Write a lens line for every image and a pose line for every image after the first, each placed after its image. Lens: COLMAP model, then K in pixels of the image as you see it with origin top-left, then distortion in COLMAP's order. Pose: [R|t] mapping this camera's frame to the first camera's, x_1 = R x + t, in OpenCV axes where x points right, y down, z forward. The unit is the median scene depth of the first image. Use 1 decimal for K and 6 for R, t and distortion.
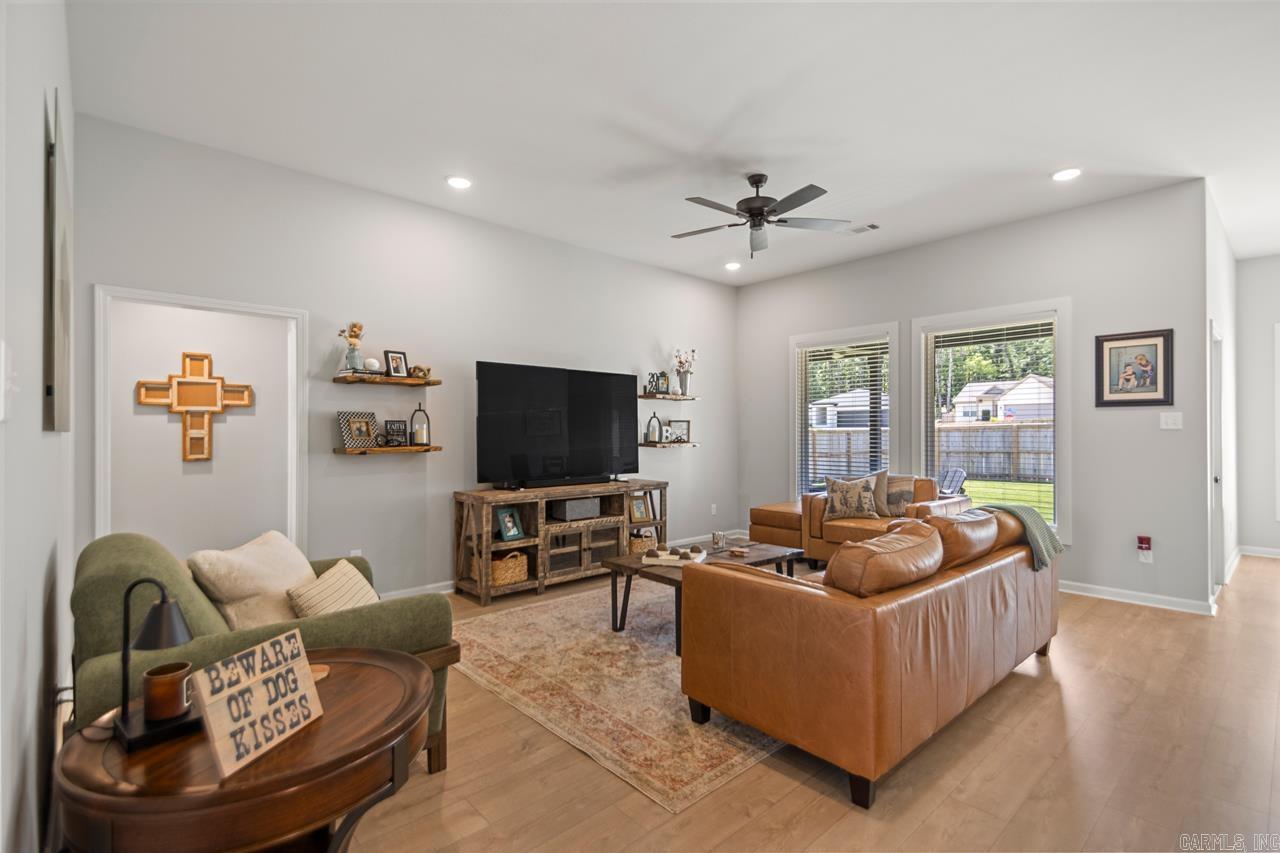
lens RADIAL K [[586.9, 0, 649.4], [0, 586.9, 425.8], [0, 0, 1]] dist [0.044554, -0.022043]
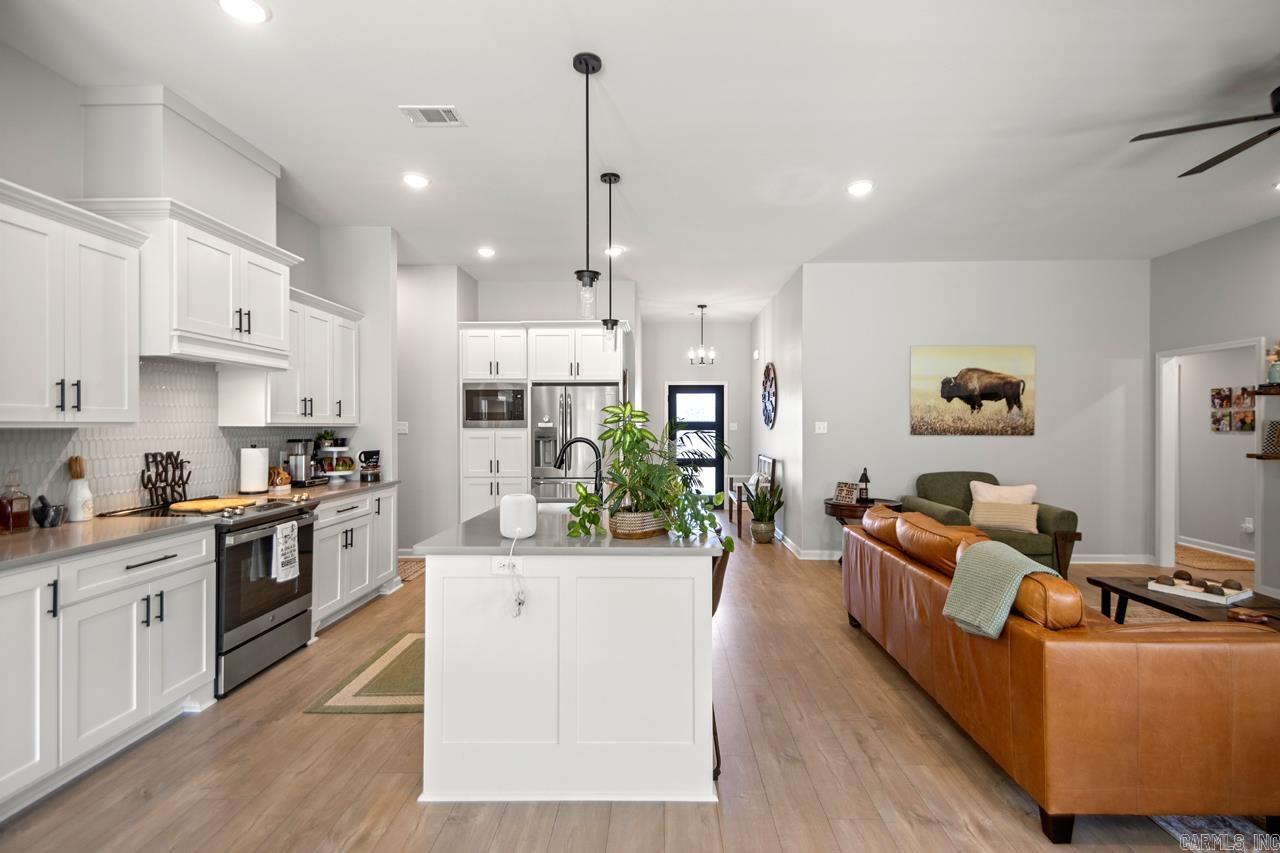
lens RADIAL K [[586.9, 0, 649.4], [0, 586.9, 425.8], [0, 0, 1]] dist [0.044554, -0.022043]
pose [[-0.689345, 0.002013, -0.724430, 1.068413], [0.005739, 0.999980, -0.002683, -0.017227], [0.724410, -0.006007, -0.689343, 0.882264]]
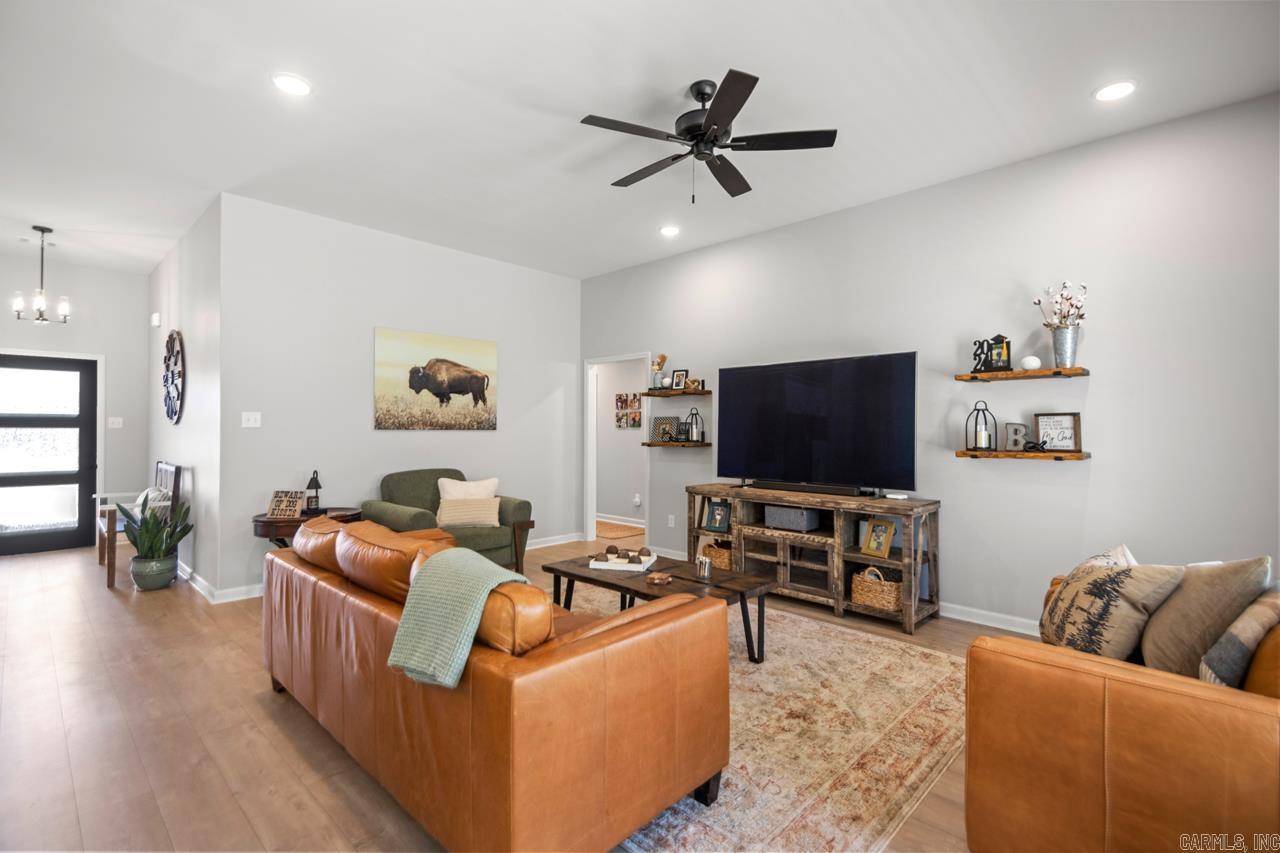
lens RADIAL K [[586.9, 0, 649.4], [0, 586.9, 425.8], [0, 0, 1]] dist [0.044554, -0.022043]
pose [[0.070666, -0.006373, -0.997480, 0.872887], [0.005435, 0.999967, -0.006004, 0.006538], [0.997485, -0.004997, 0.070698, 0.839729]]
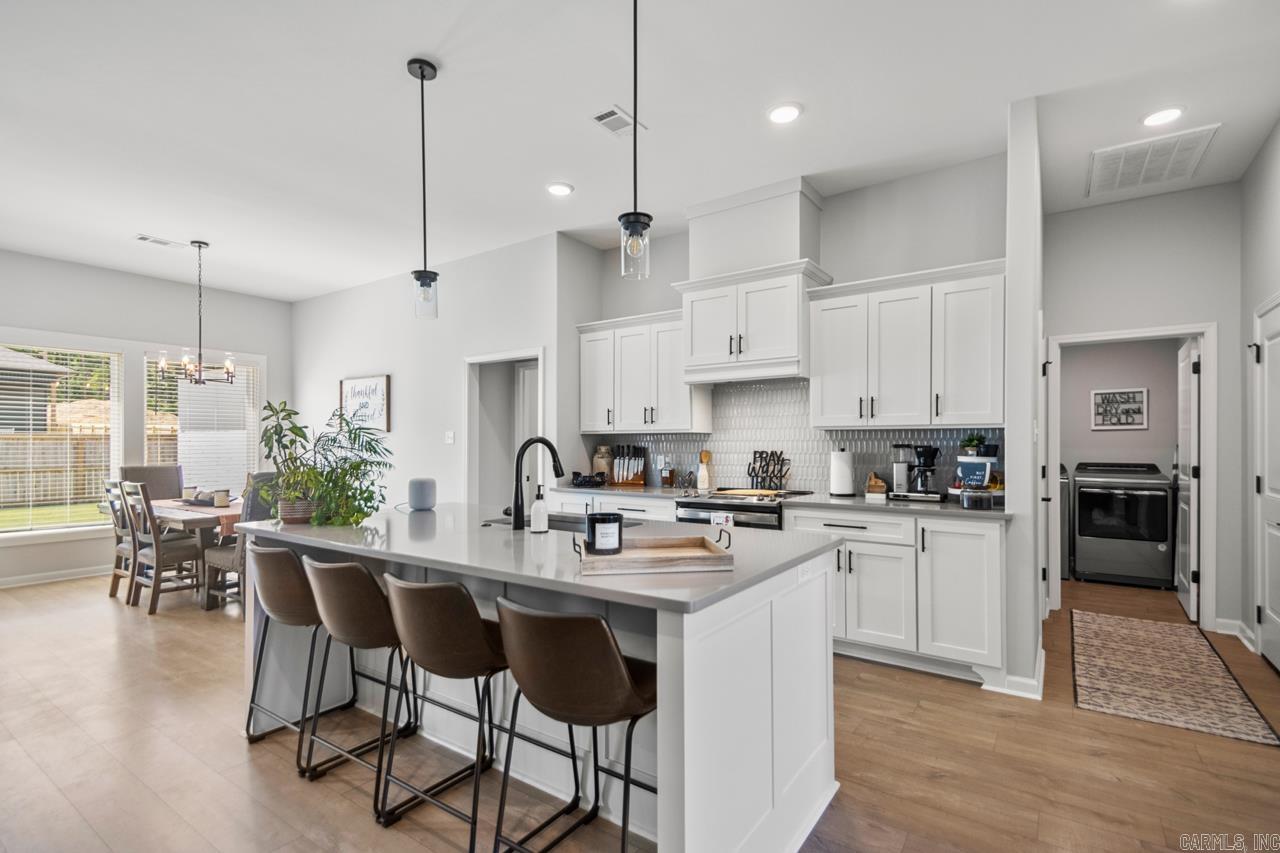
lens RADIAL K [[592.9, 0, 648.1], [0, 592.9, 441.9], [0, 0, 1]] dist [0.022709, -0.000149]
pose [[-0.221094, 0.004753, 0.975241, -0.022168], [-0.006218, 0.999961, -0.006283, 0.003693], [-0.975233, -0.007454, -0.221055, 0.309566]]
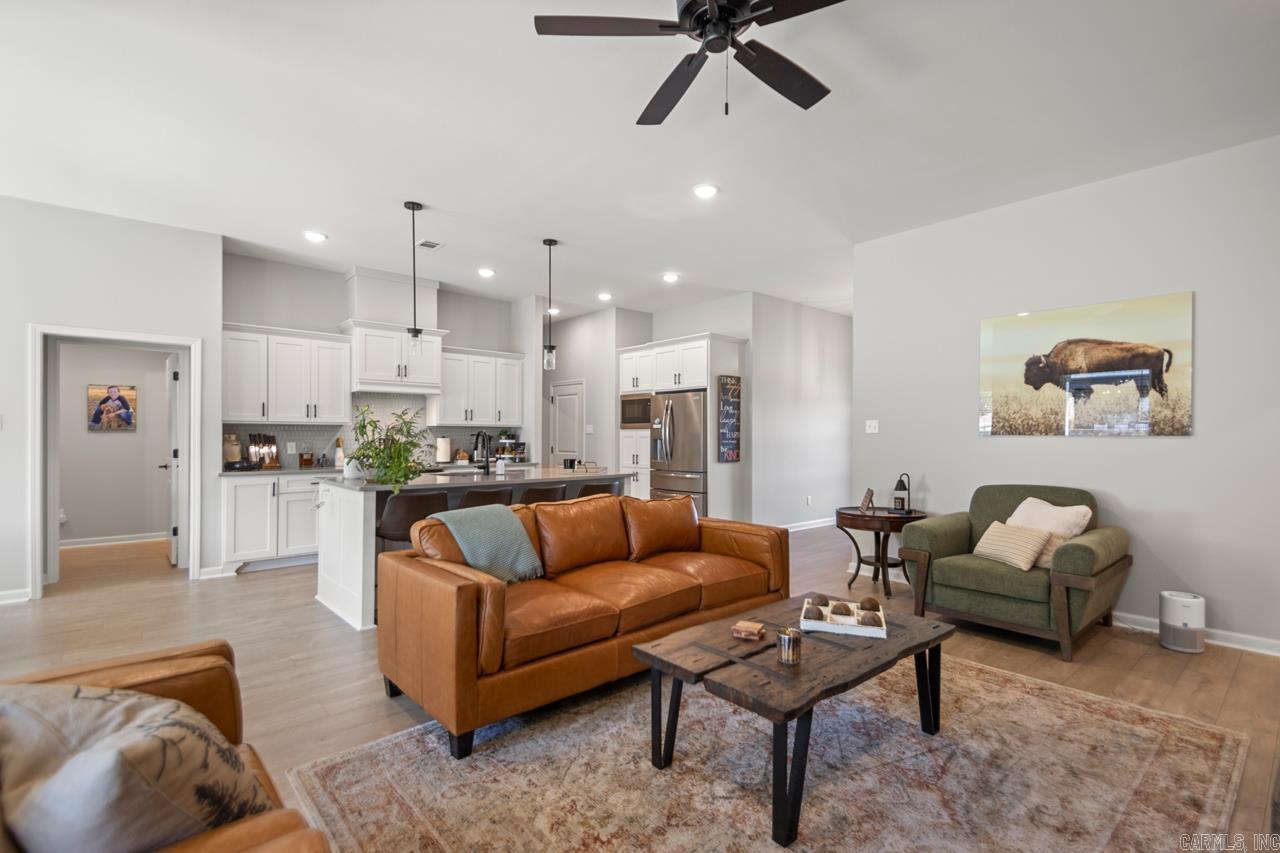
lens RADIAL K [[591.4, 0, 649.1], [0, 591.4, 434.2], [0, 0, 1]] dist [0.041896, -0.018906]
pose [[-0.999931, -0.002466, 0.011456, 0.227675], [-0.002570, 0.999955, -0.009120, 0.013981], [-0.011433, -0.009149, -0.999893, 1.459981]]
